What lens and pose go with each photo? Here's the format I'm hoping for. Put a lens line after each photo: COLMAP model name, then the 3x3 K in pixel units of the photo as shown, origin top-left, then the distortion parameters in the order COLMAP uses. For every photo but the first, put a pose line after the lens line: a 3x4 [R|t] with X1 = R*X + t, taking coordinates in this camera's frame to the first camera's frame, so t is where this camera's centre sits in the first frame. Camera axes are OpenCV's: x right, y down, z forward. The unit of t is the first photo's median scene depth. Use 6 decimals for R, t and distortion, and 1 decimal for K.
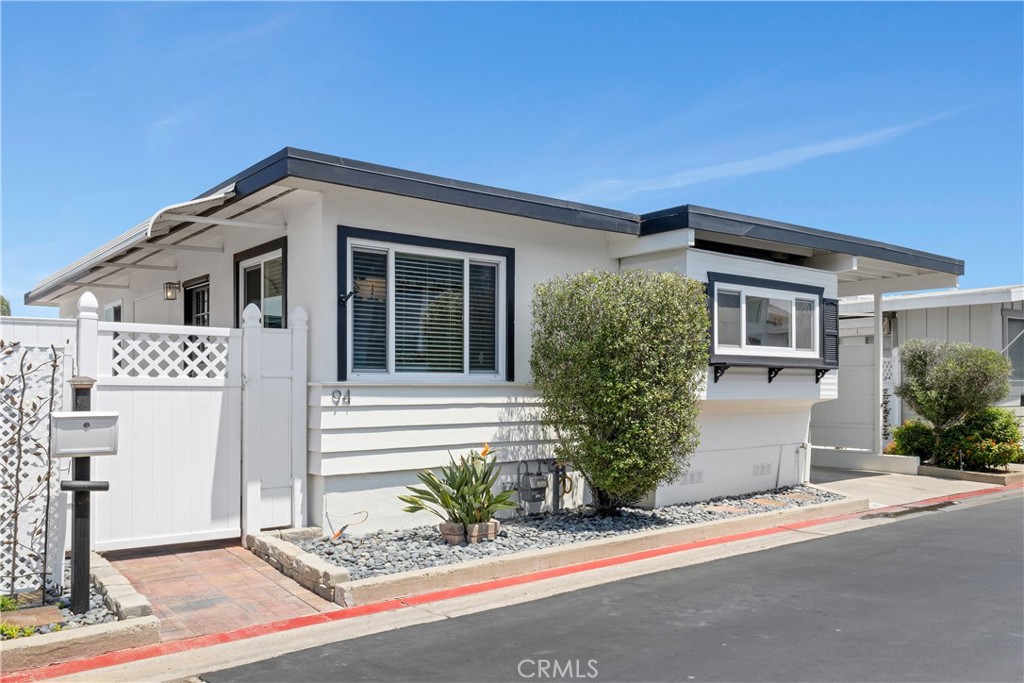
lens RADIAL K [[850.9, 0, 512.4], [0, 850.9, 345.3], [0, 0, 1]] dist [-0.024096, 0.002723]
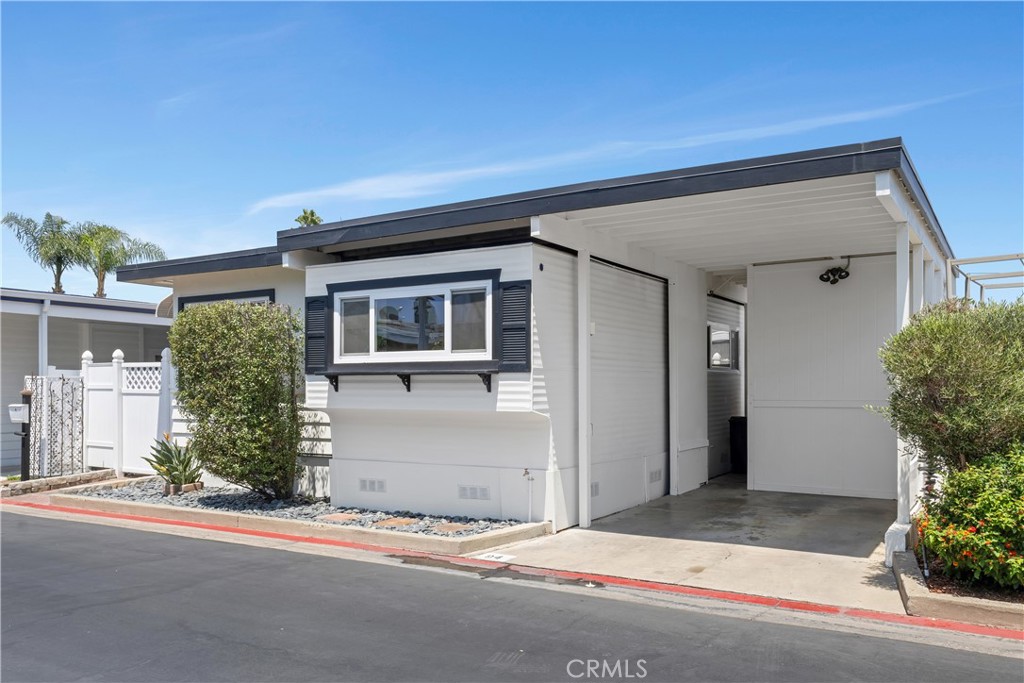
lens RADIAL K [[850.9, 0, 535.0], [0, 850.9, 364.2], [0, 0, 1]] dist [-0.024096, 0.002723]
pose [[0.323590, -0.032674, -0.945633, 1.236725], [0.040877, 0.998953, -0.020529, 0.040812], [0.945314, -0.032011, 0.324587, 0.861657]]
